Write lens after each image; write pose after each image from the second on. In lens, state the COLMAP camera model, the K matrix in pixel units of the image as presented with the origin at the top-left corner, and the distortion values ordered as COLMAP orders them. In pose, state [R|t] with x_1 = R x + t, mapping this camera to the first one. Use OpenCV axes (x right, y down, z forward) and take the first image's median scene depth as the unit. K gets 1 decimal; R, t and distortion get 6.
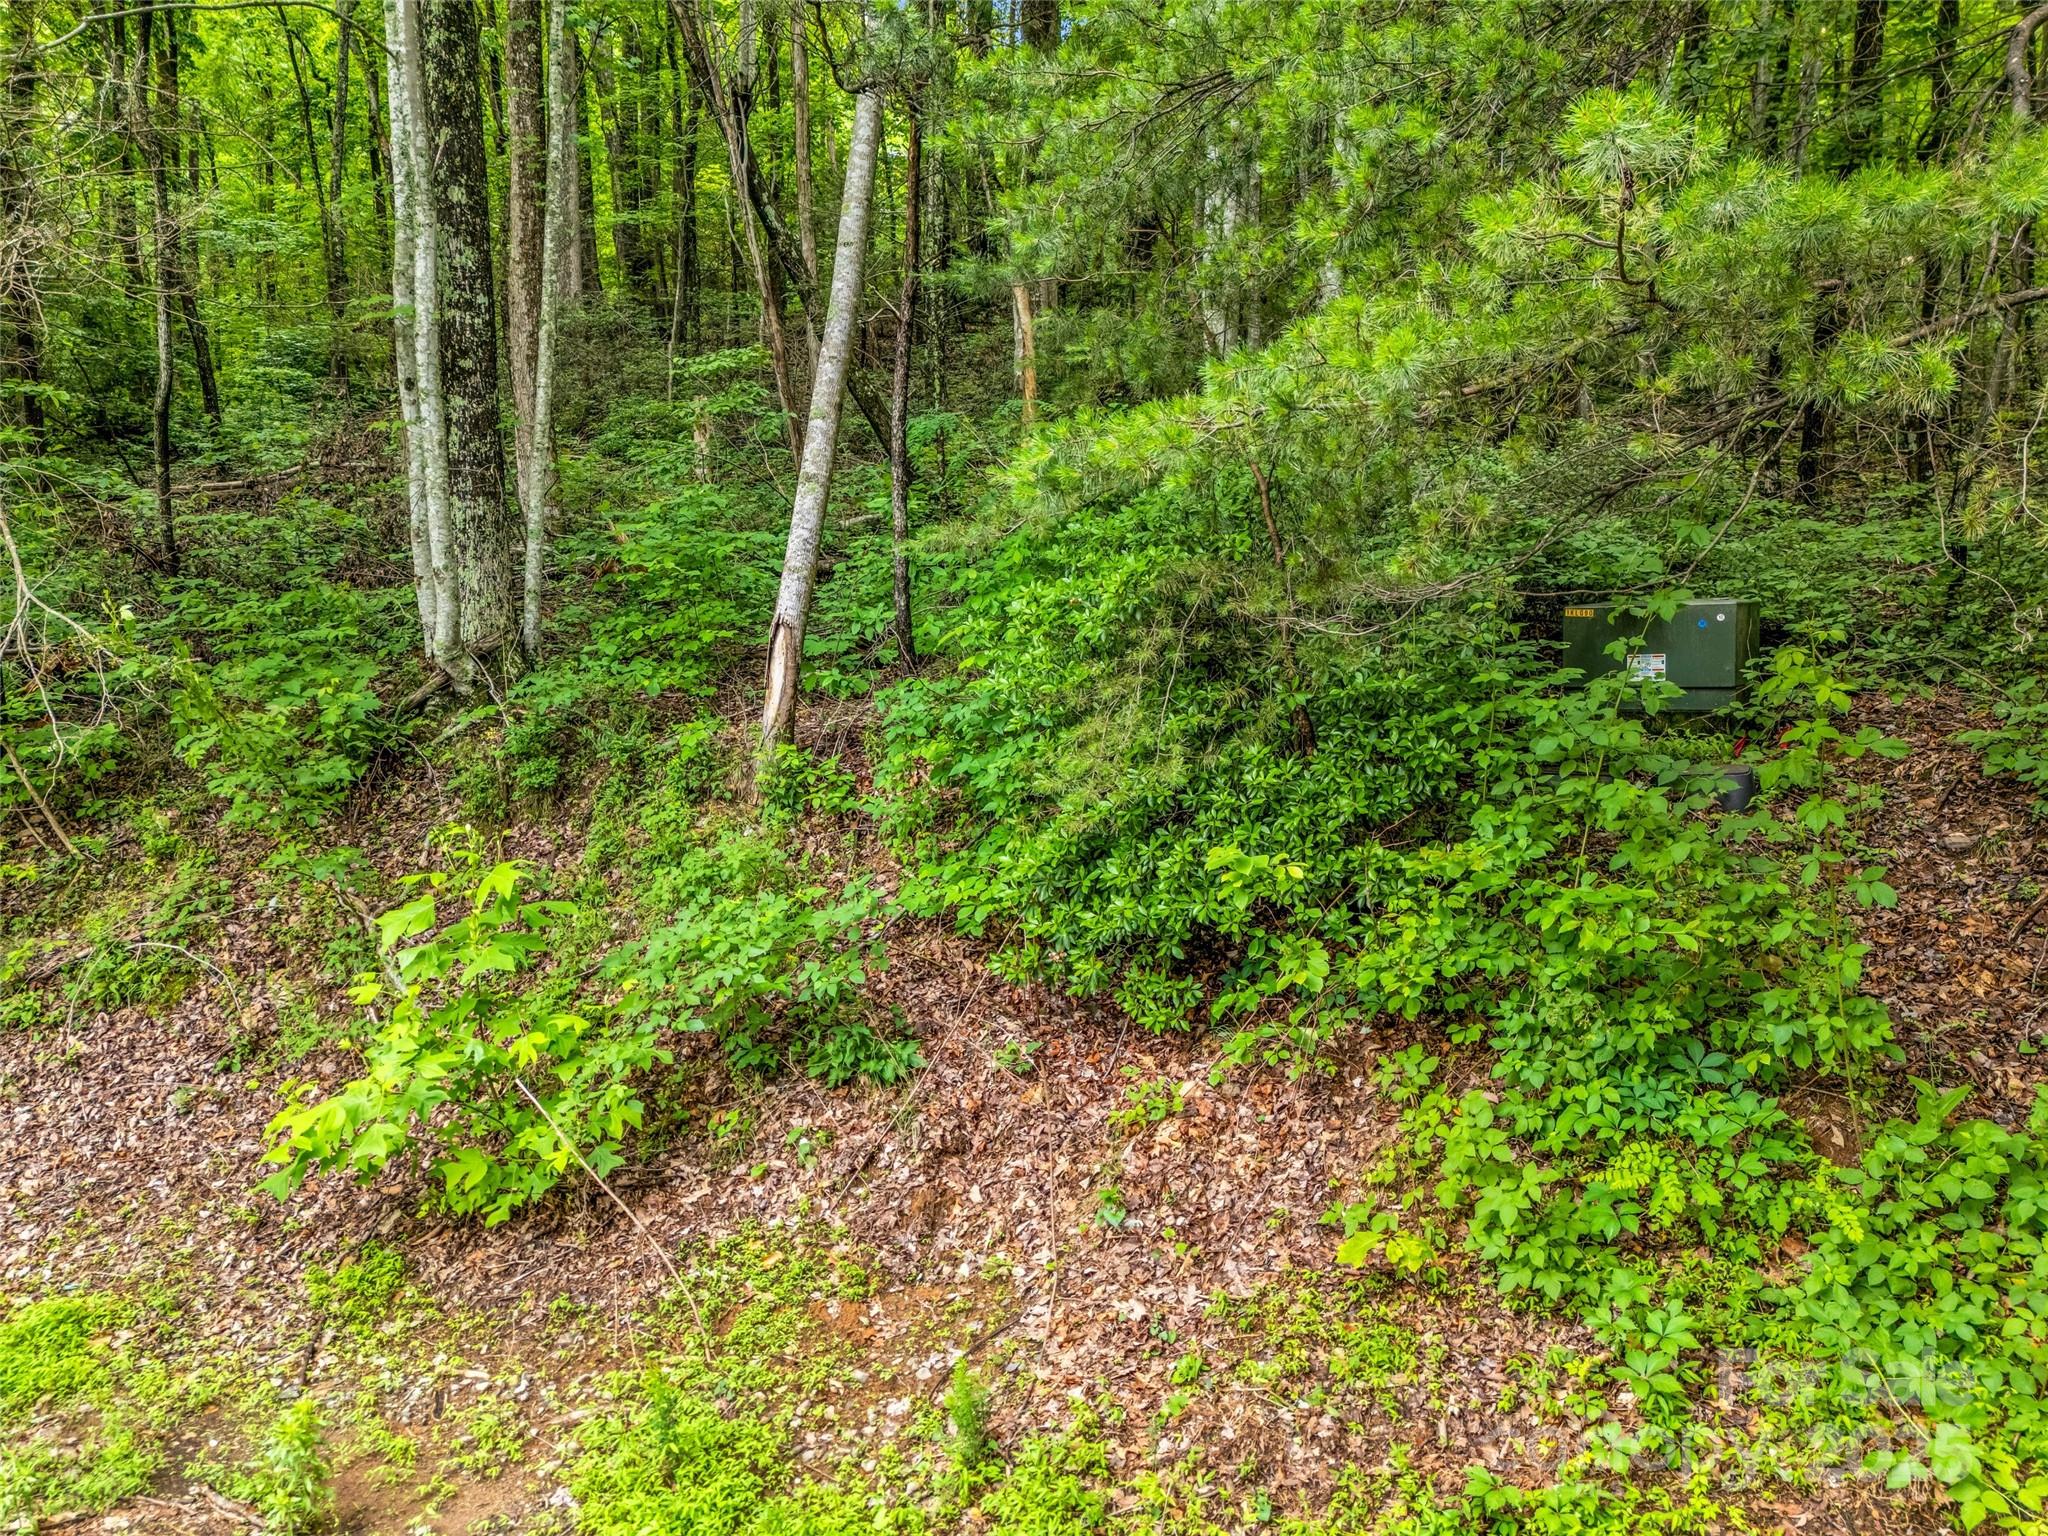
lens RADIAL K [[1526.7, 0, 1025.0], [0, 1526.7, 756.8], [0, 0, 1]] dist [0.067013, -0.045355]
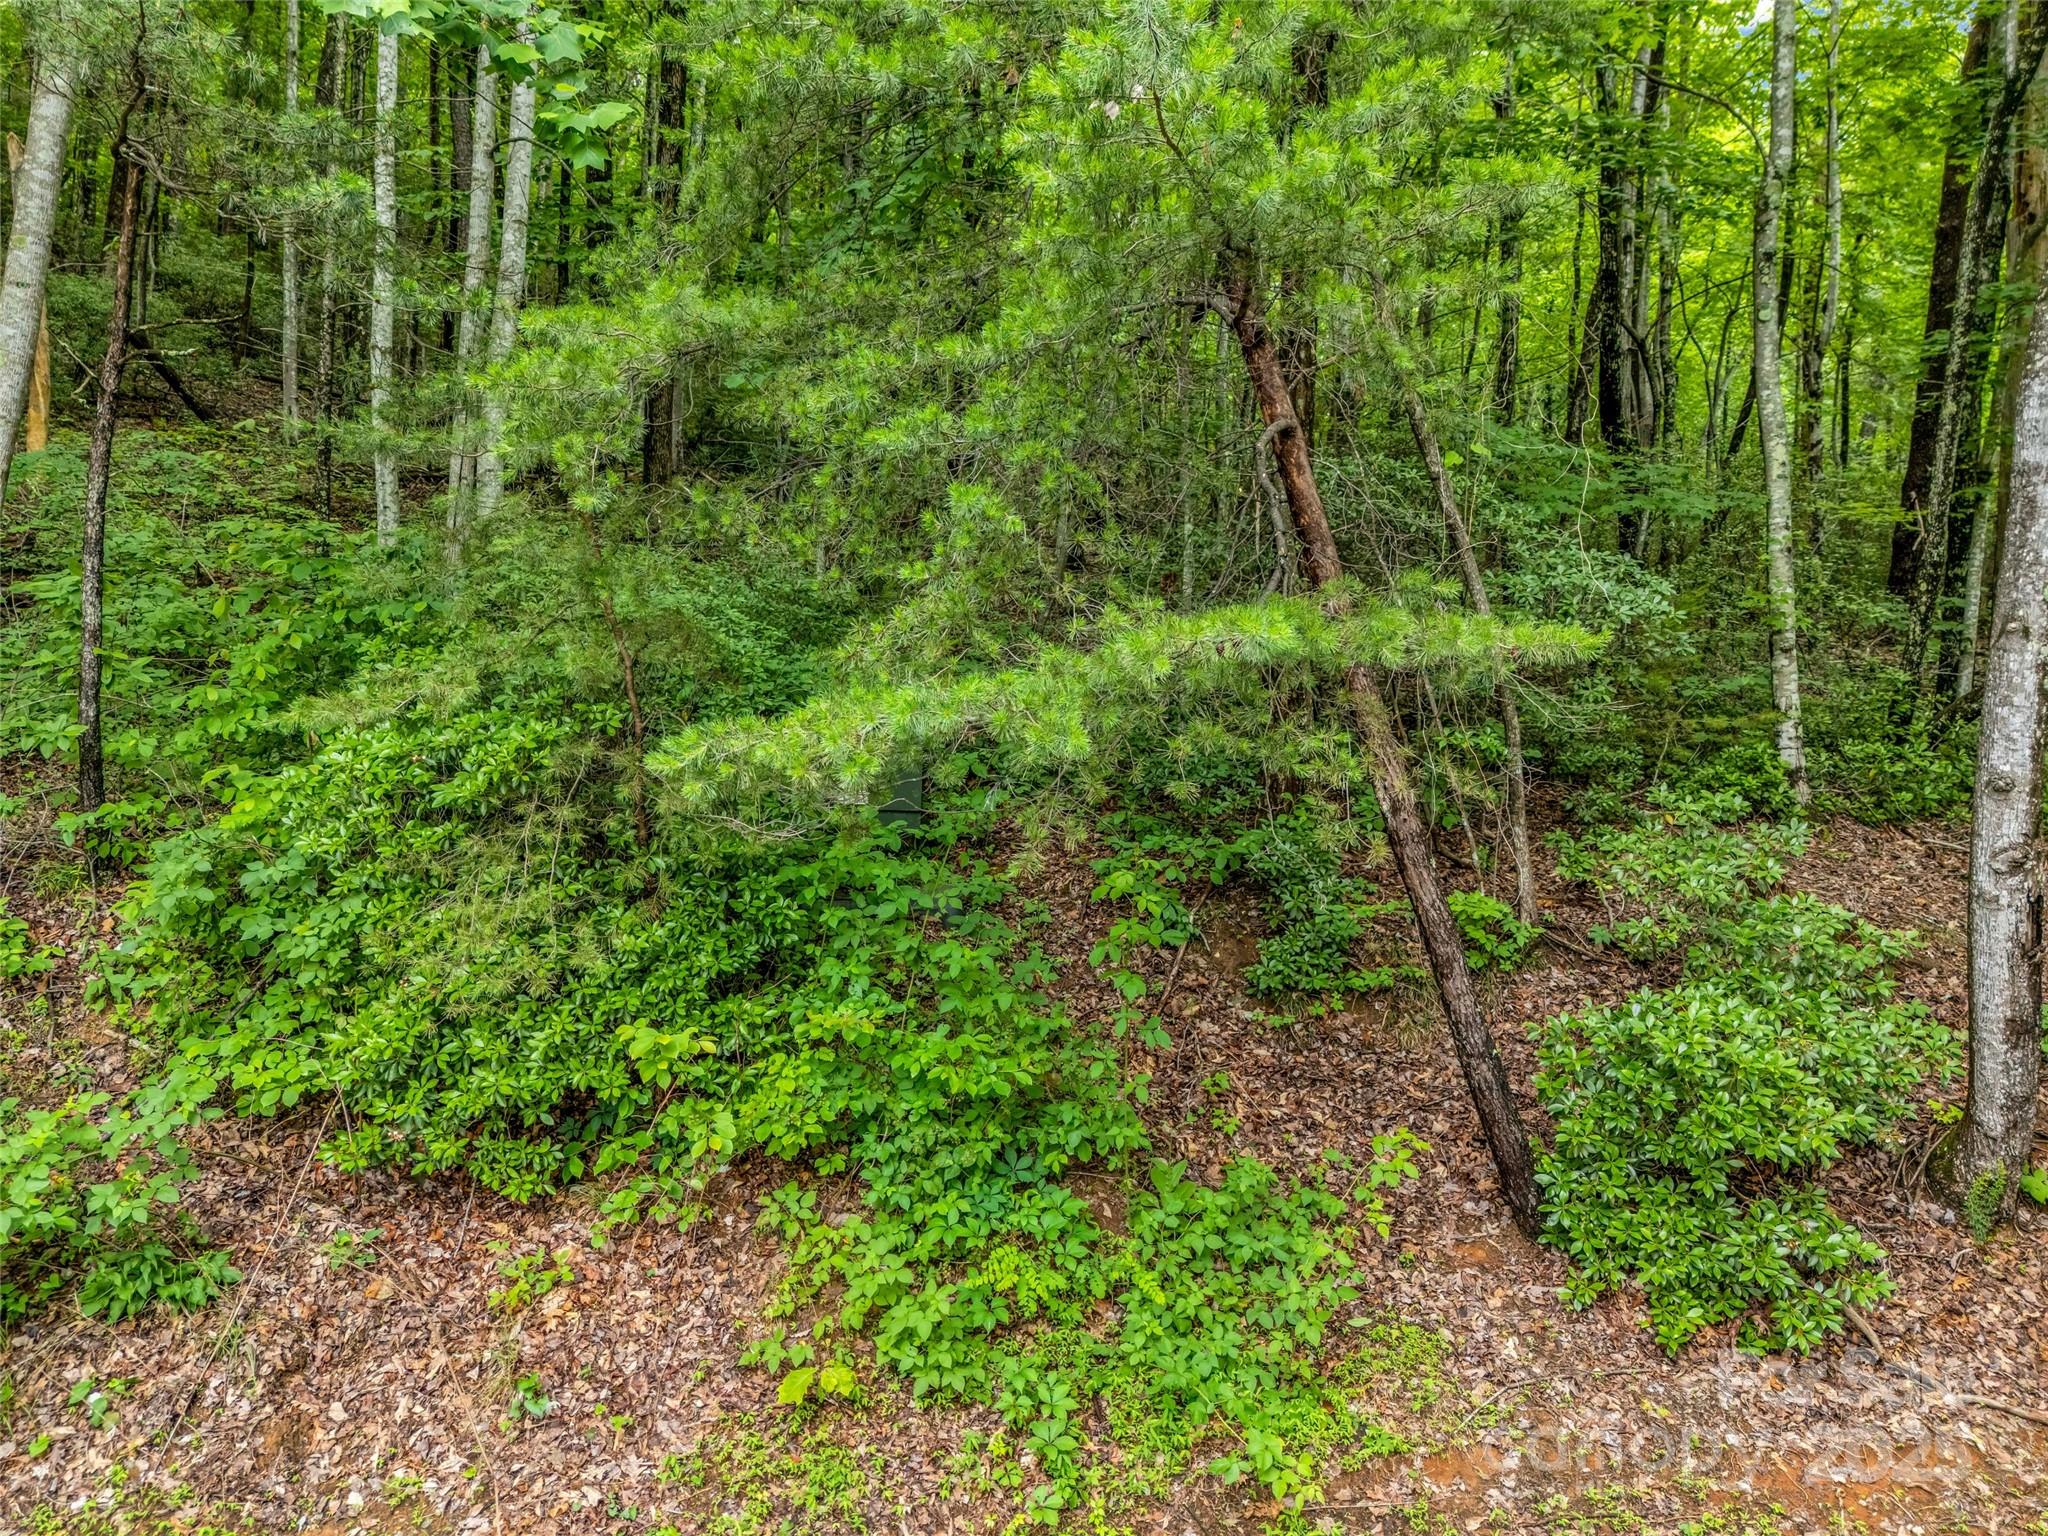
lens RADIAL K [[1526.7, 0, 1032.5], [0, 1526.7, 773.9], [0, 0, 1]] dist [0.067013, -0.045355]
pose [[0.796101, 0.006936, 0.605124, -0.277283], [-0.010454, 0.999943, 0.002292, -0.111864], [-0.605074, -0.008151, 0.796128, -0.004981]]
